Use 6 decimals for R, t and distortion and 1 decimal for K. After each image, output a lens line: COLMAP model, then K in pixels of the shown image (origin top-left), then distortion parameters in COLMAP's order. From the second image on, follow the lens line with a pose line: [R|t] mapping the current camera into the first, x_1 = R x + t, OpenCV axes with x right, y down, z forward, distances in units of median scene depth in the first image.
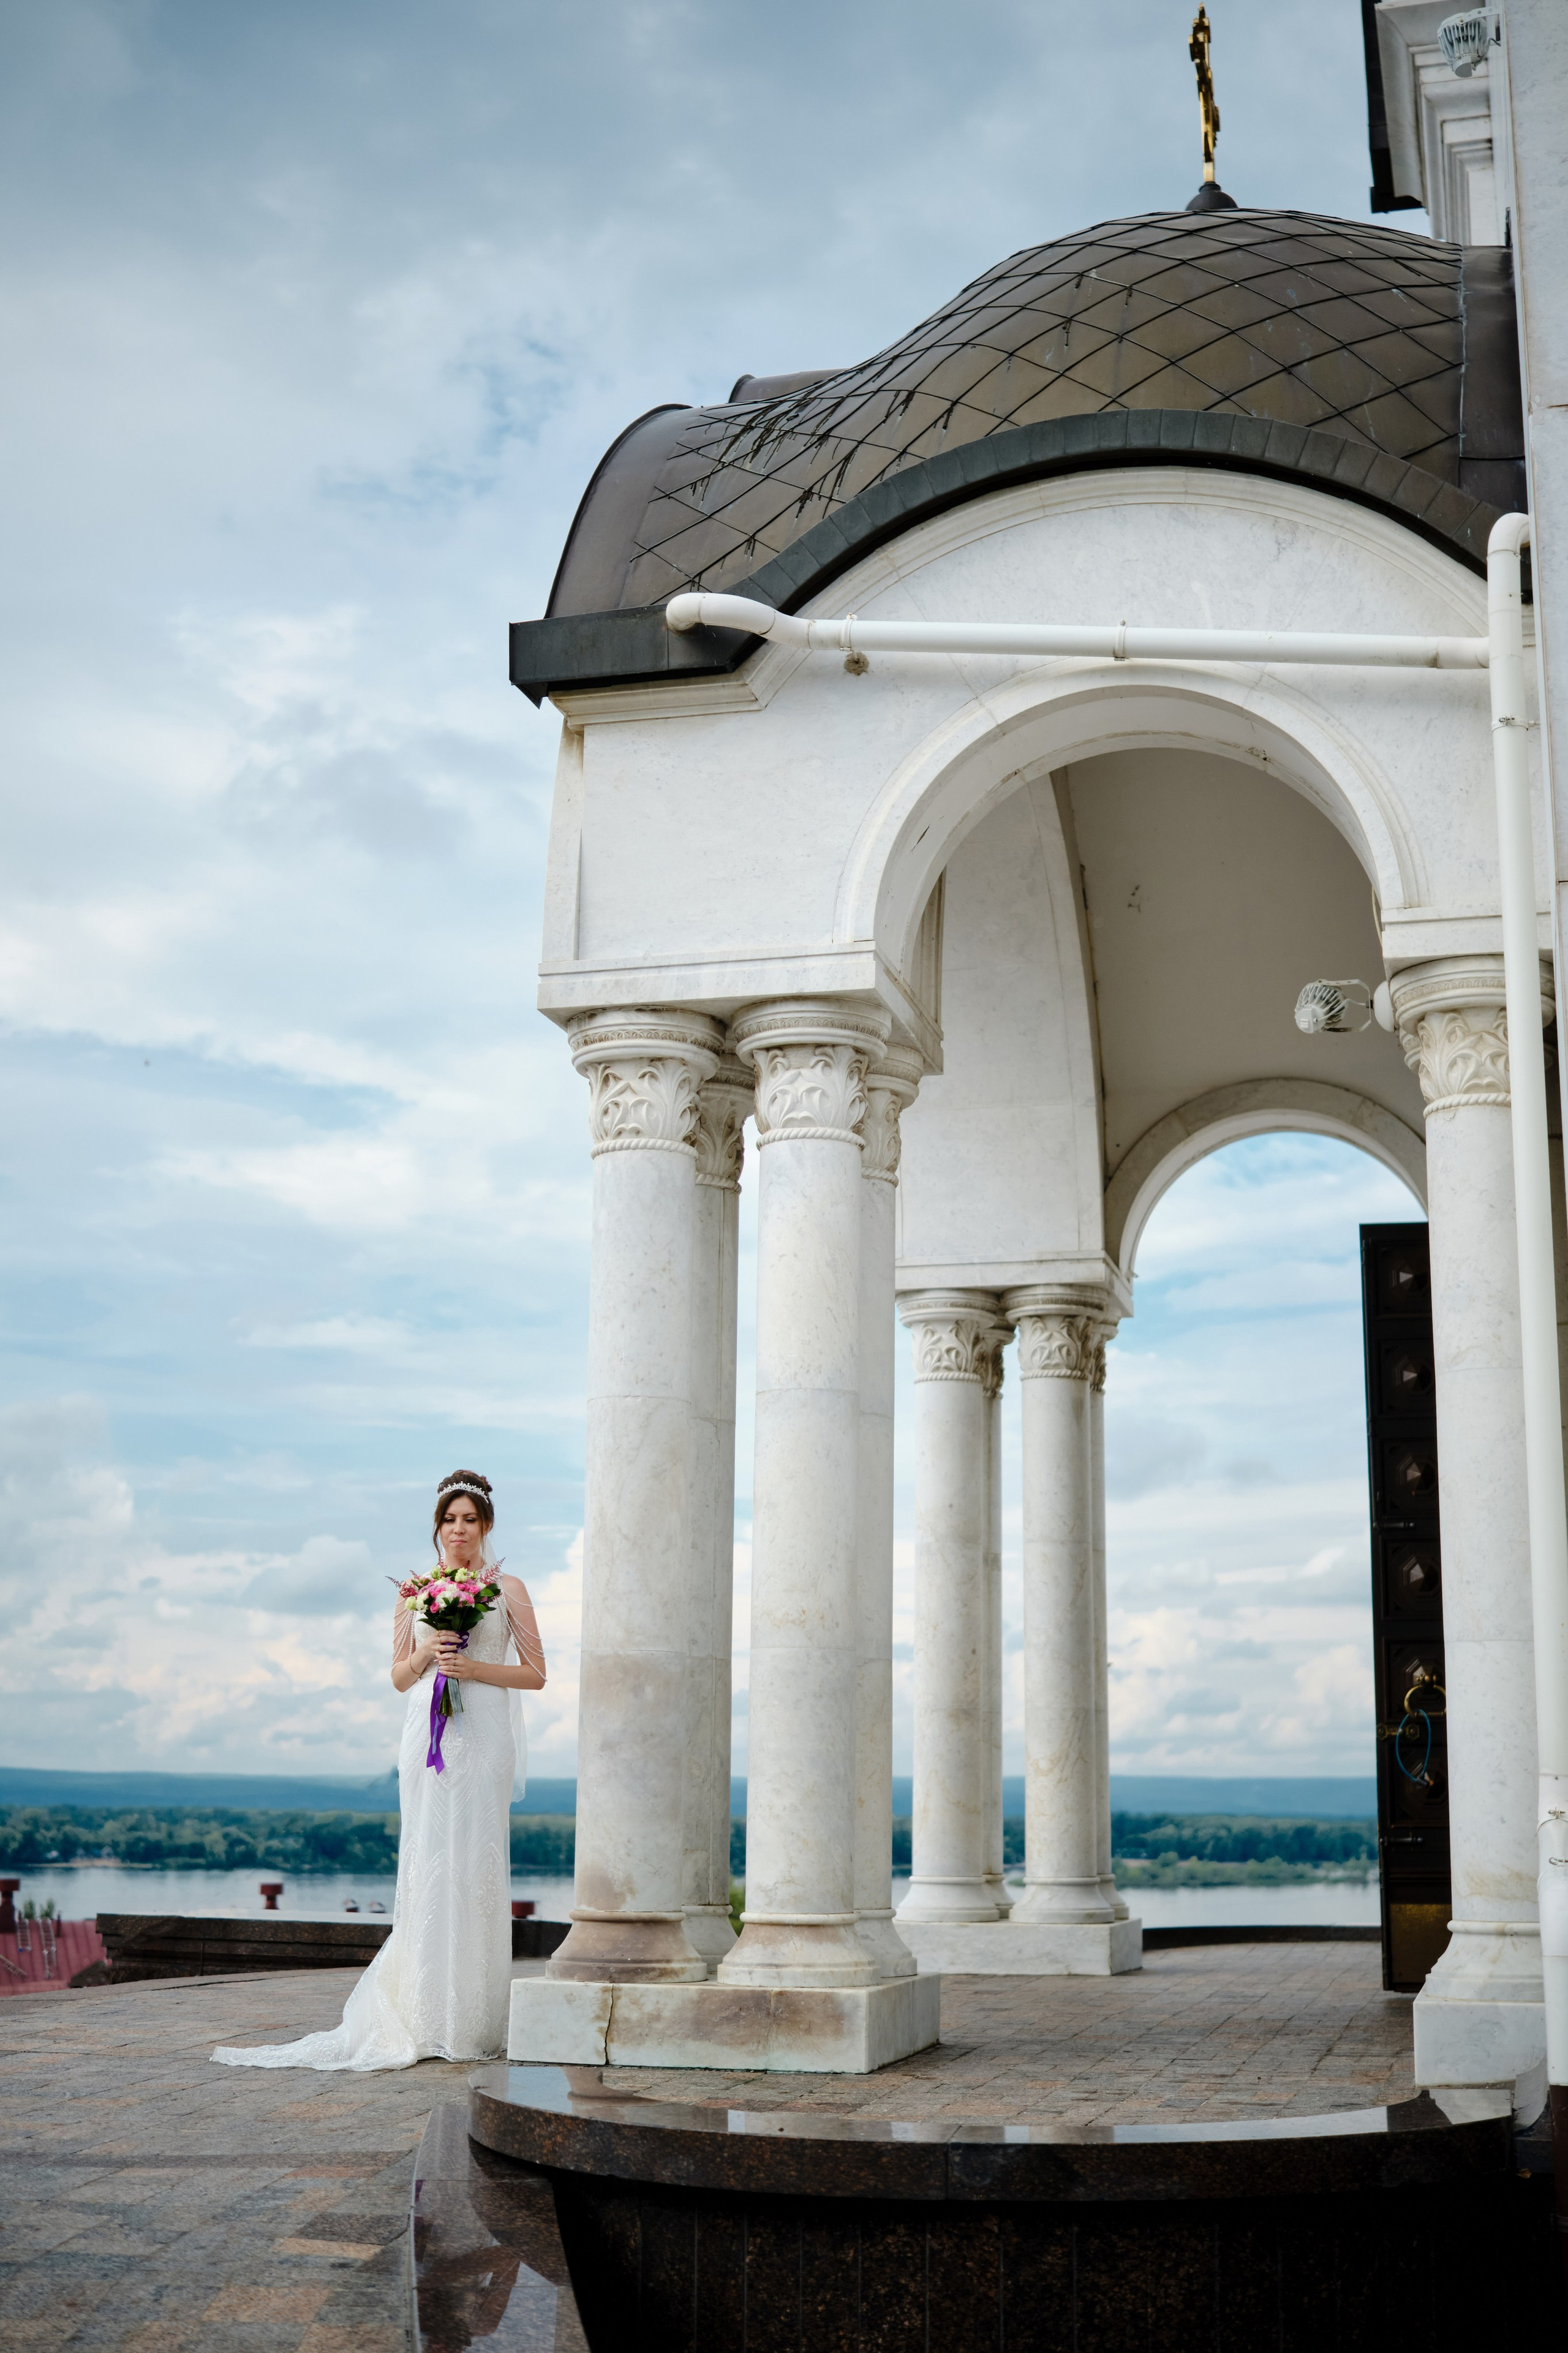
lens RADIAL K [[2927.6, 0, 784.0], [0, 2927.6, 1176.5], [0, 0, 1]] dist [-0.111342, 0.031154]
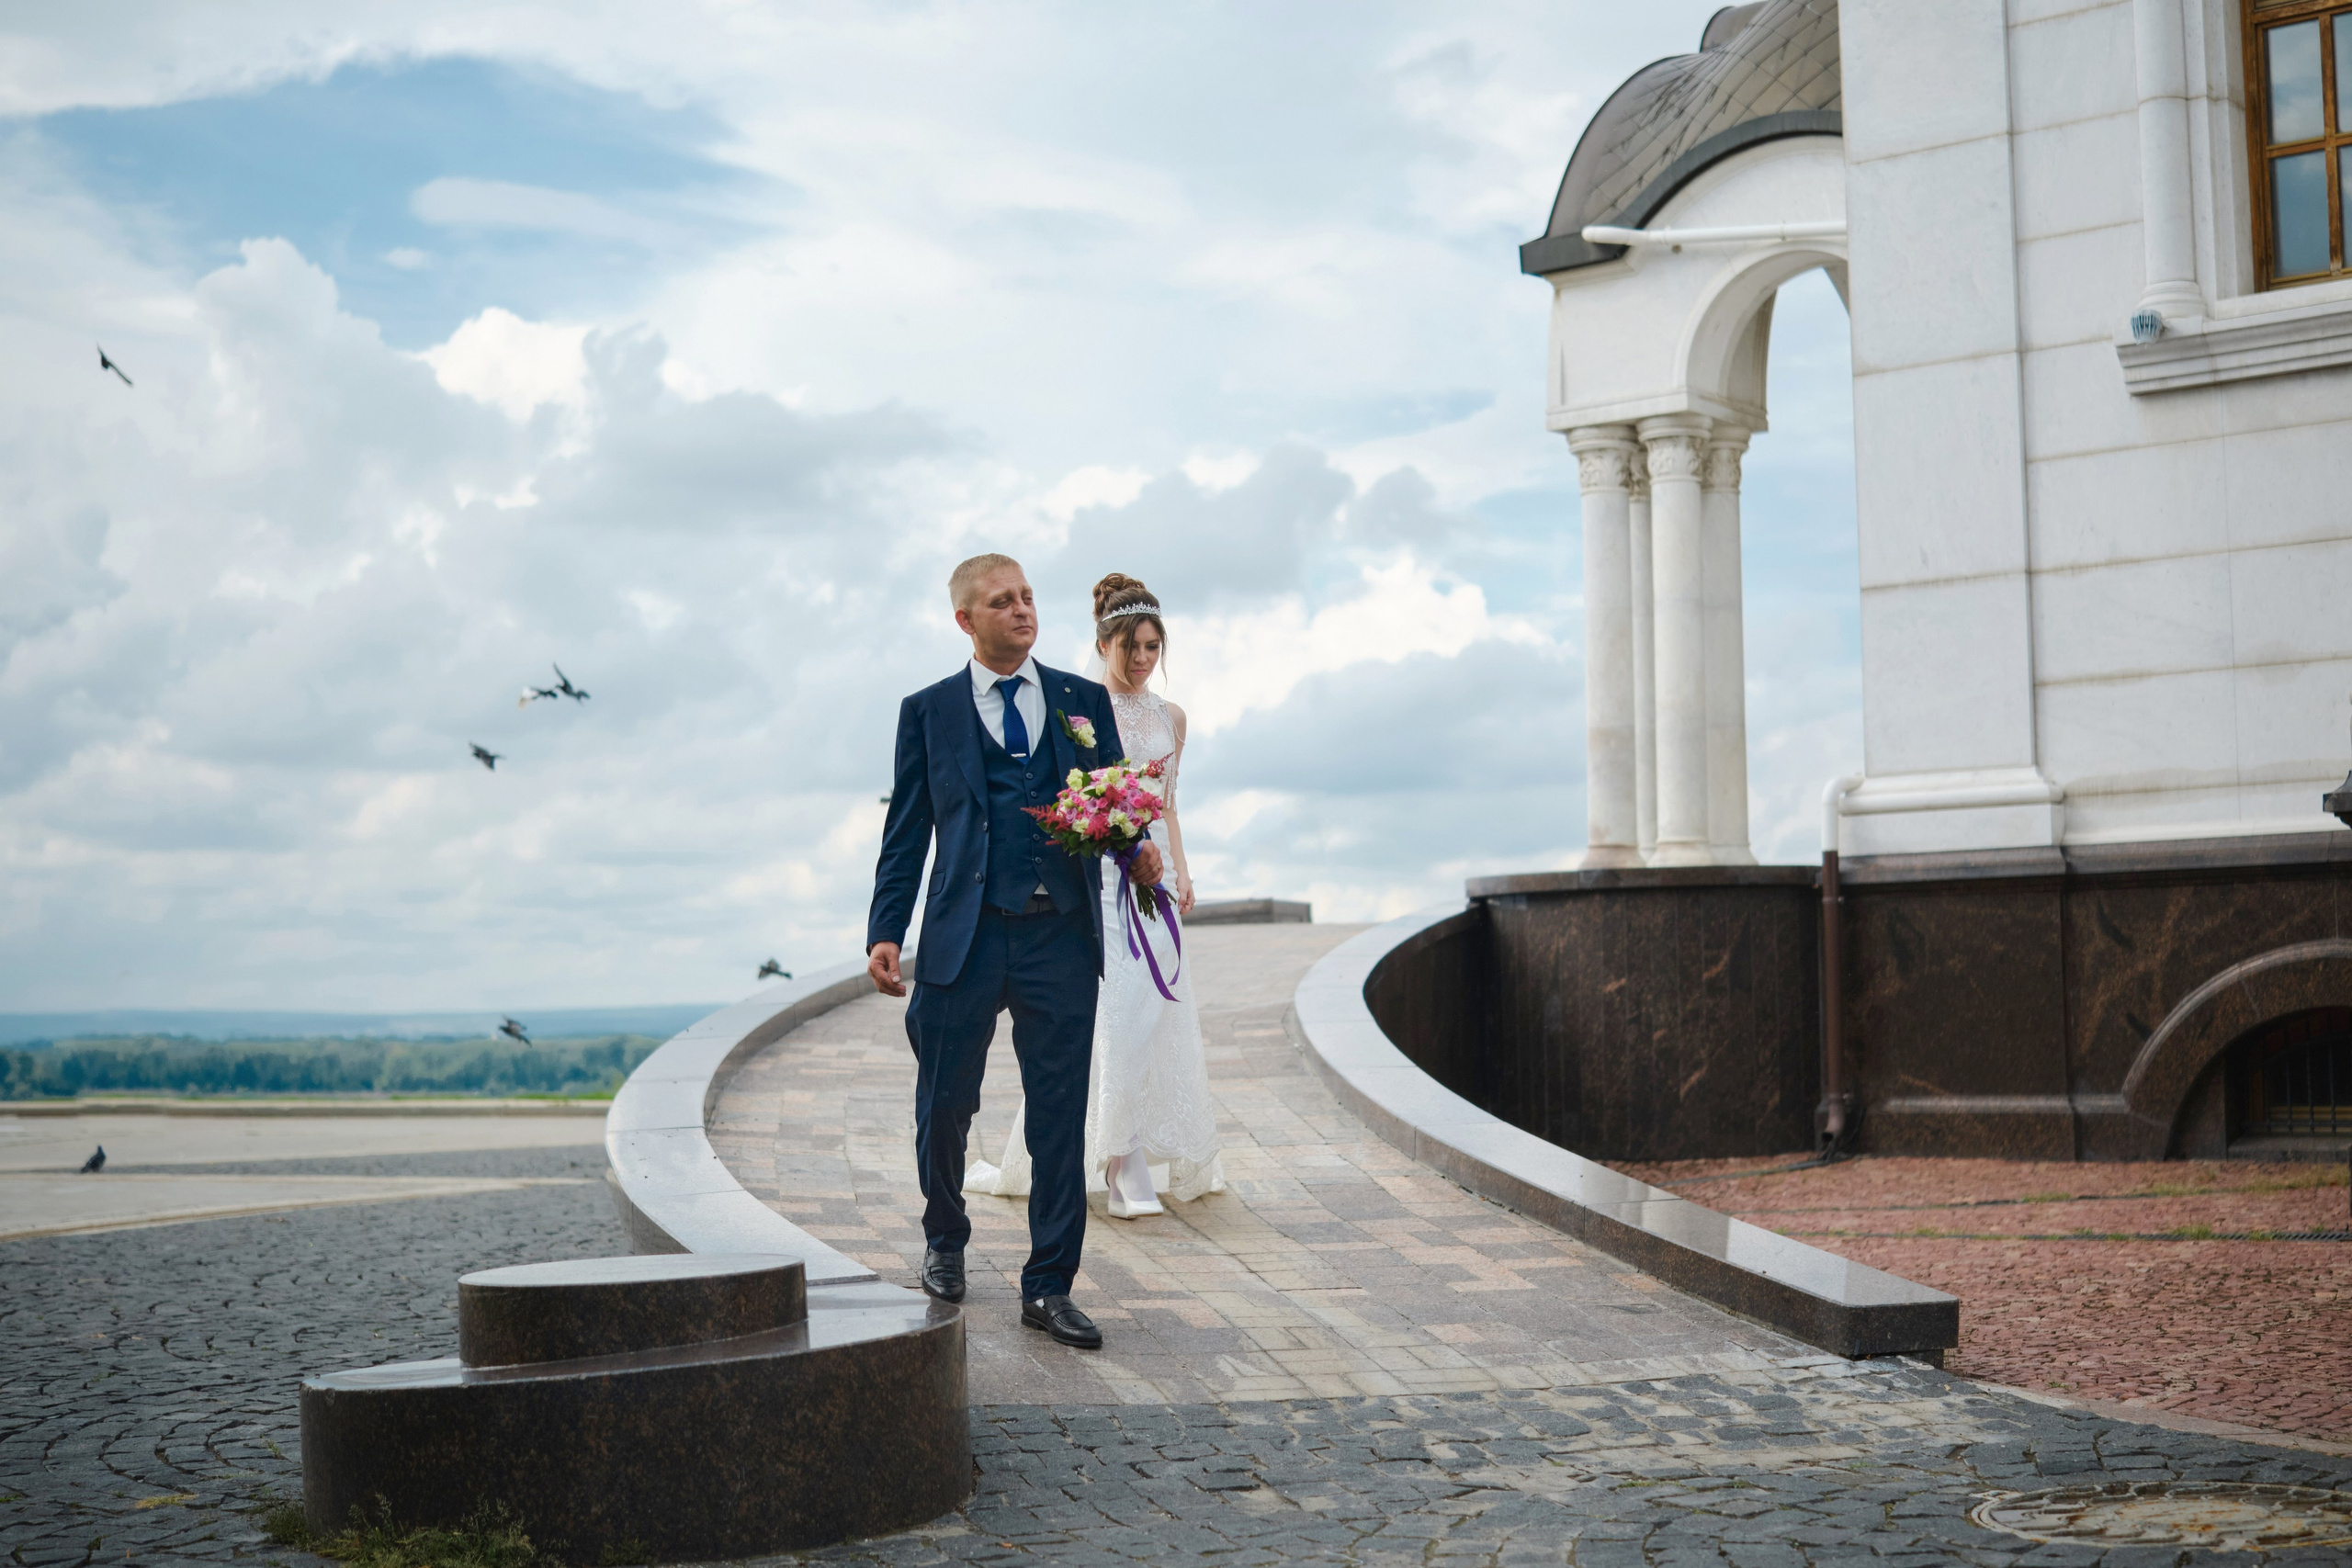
lens RADIAL K [[2926.3, 0, 1176.0], [0, 2926.3, 784.0], [0, 0, 1]] dist [-0.111342, 0.031154]
pose [[0.910393, -0.054129, -0.410188, 0.526122], [0.112481, 0.986445, 0.119474, -0.087166], [0.398161, -0.154907, 0.904142, -1.062119]]
